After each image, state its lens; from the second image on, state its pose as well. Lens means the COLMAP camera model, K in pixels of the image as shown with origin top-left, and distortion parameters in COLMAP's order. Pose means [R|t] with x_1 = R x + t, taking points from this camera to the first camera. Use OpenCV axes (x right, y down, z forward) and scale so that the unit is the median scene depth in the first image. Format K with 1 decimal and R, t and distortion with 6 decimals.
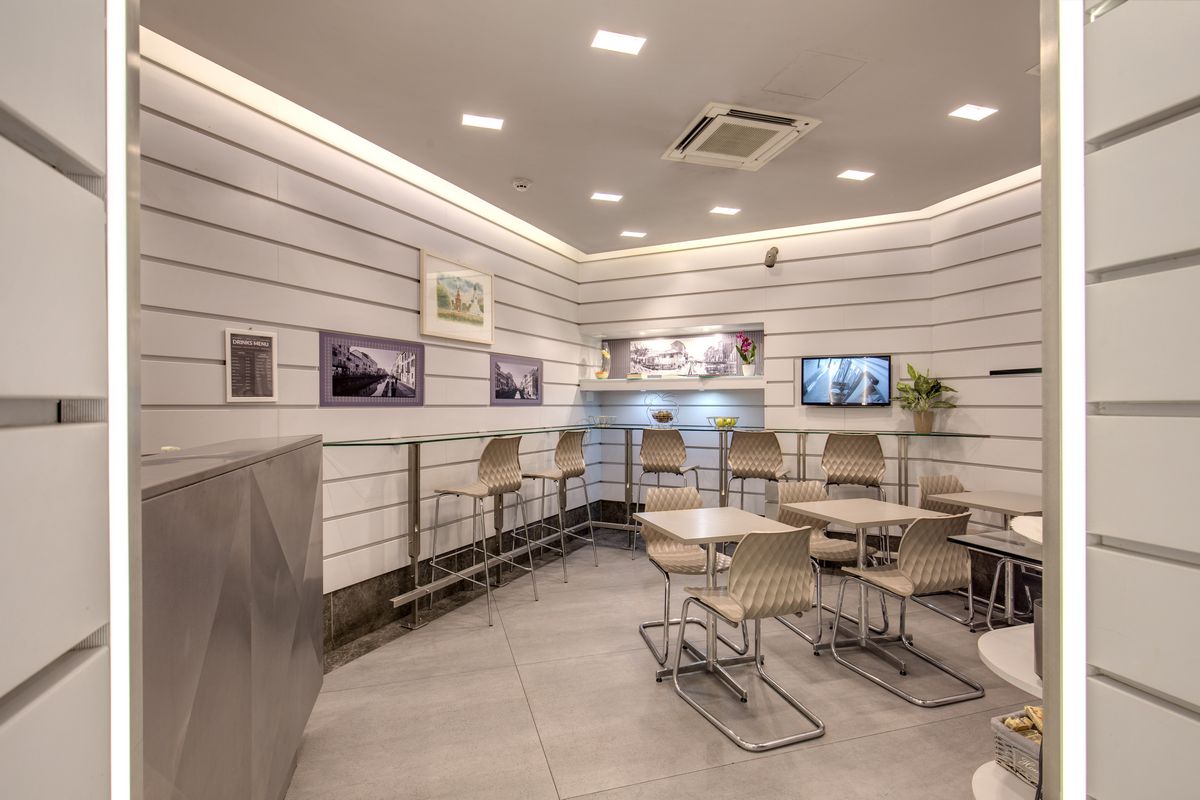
lens RADIAL K [[569.4, 0, 600.0], [0, 569.4, 400.0], [0, 0, 1]] dist [0.003058, 0.000115]
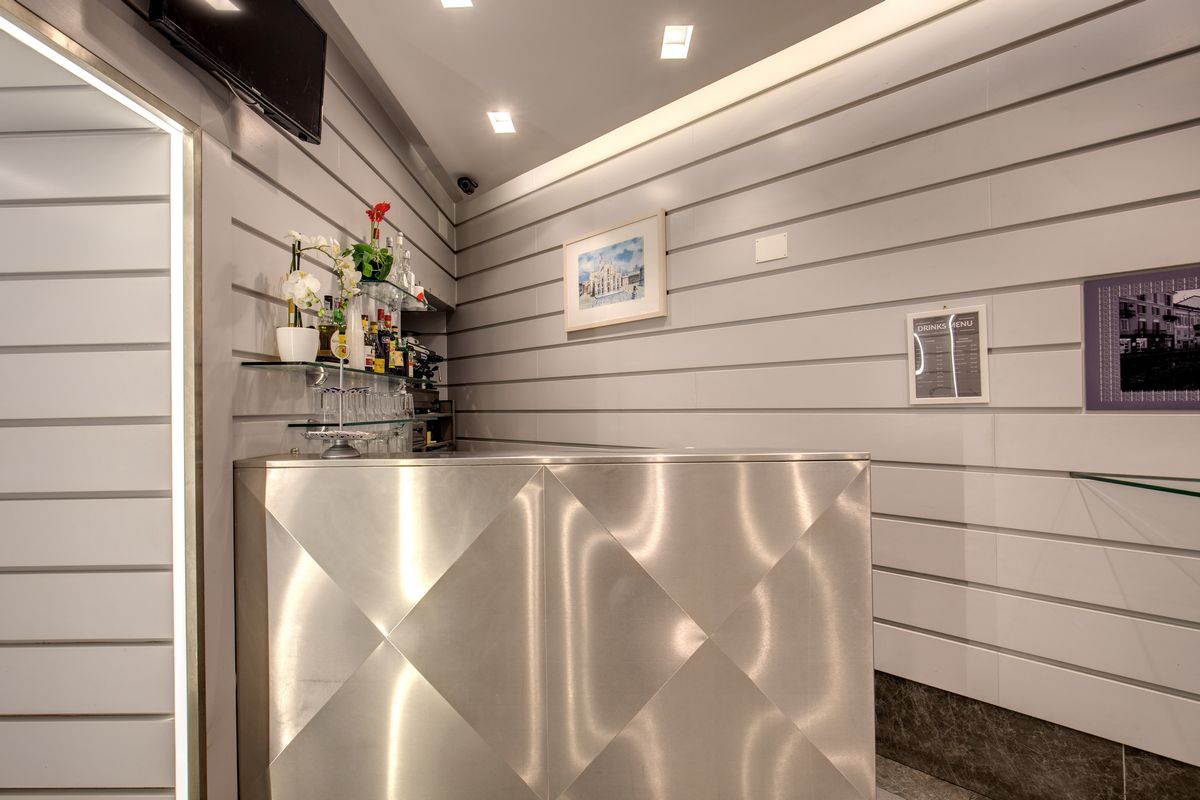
lens RADIAL K [[569.4, 0, 600.0], [0, 569.4, 400.0], [0, 0, 1]] dist [0.003058, 0.000115]
pose [[-0.310911, -0.006198, -0.950419, 0.224333], [0.018904, 0.999741, -0.012704, -0.000618], [0.950251, -0.021916, -0.310713, 0.714791]]
